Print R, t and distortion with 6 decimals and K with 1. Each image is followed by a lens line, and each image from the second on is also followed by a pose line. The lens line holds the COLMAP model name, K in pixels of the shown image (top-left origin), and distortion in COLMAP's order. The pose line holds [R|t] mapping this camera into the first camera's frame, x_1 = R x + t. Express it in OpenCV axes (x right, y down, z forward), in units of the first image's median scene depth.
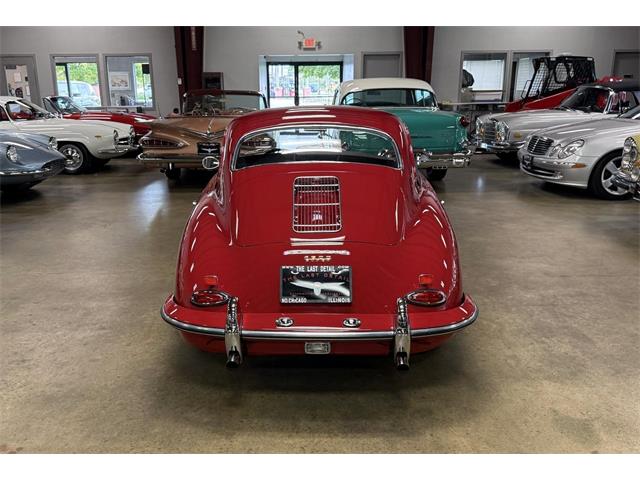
lens RADIAL K [[575.6, 0, 299.6], [0, 575.6, 257.4], [0, 0, 1]] dist [0.118243, -0.247221]
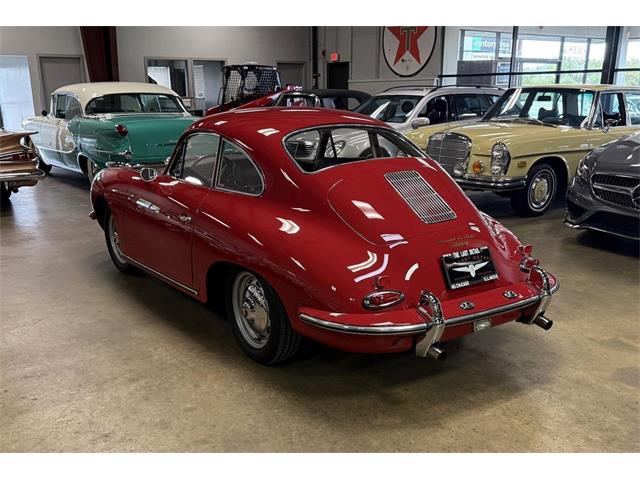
lens RADIAL K [[602.7, 0, 286.7], [0, 602.7, 257.7], [0, 0, 1]] dist [0.106057, -0.194944]
pose [[0.834377, -0.143775, 0.532112, -0.604116], [0.155623, 0.987553, 0.022810, -0.035315], [-0.528769, 0.063777, 0.846366, 0.150702]]
